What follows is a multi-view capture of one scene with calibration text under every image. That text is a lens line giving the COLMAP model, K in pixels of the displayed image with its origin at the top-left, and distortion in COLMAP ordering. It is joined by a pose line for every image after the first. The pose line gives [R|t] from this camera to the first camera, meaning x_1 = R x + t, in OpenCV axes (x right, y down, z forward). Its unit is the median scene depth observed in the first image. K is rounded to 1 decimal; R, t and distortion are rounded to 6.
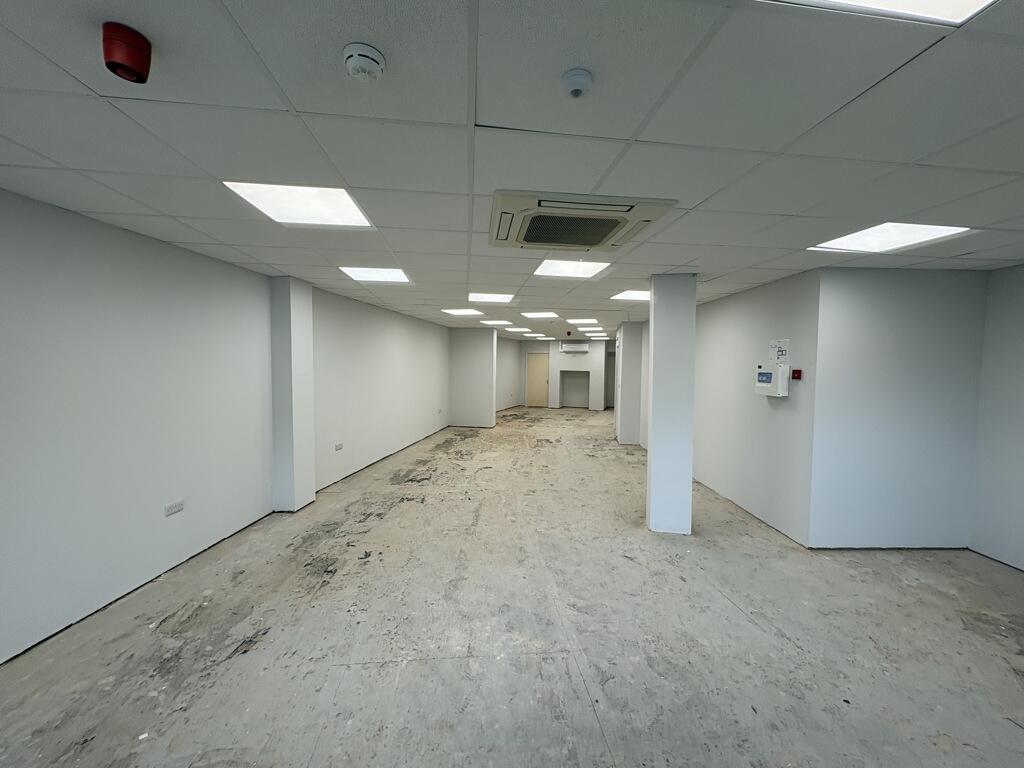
lens RADIAL K [[407.7, 0, 512.0], [0, 407.7, 383.4], [0, 0, 1]] dist [-0.000132, 0.000366]
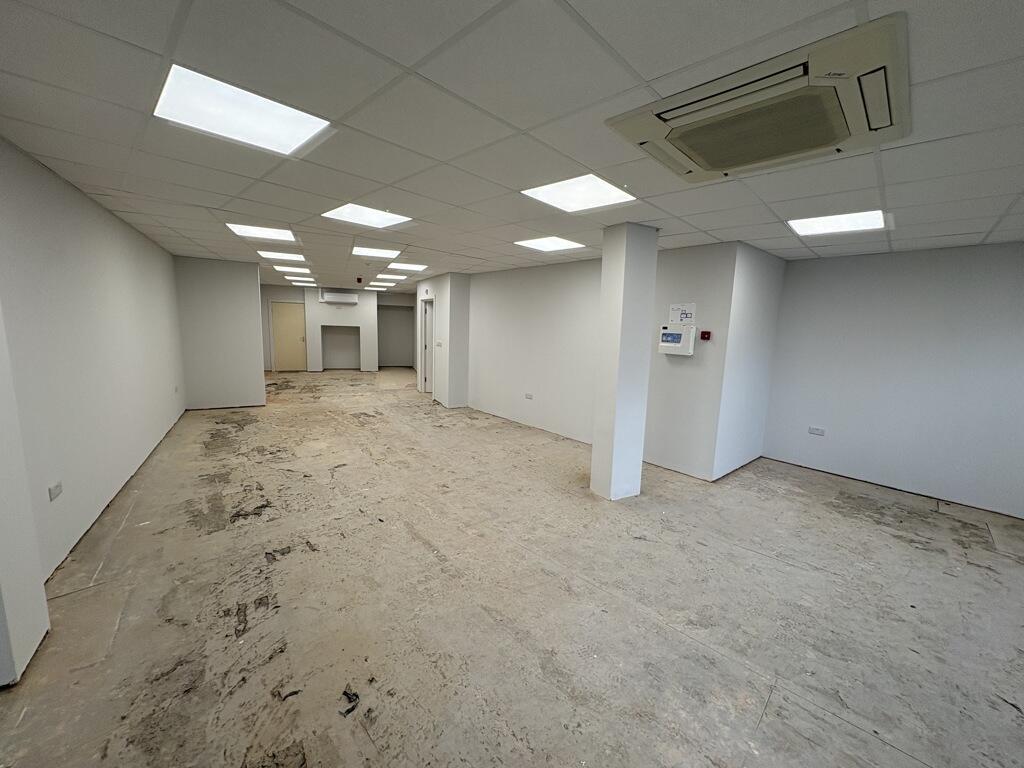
lens RADIAL K [[407.7, 0, 513.4], [0, 407.7, 383.4], [0, 0, 1]] dist [-0.000132, 0.000366]
pose [[0.770217, -0.078044, 0.632989, -0.407359], [0.007695, 0.993550, 0.113136, -0.020041], [-0.637736, -0.082268, 0.765849, 0.426975]]
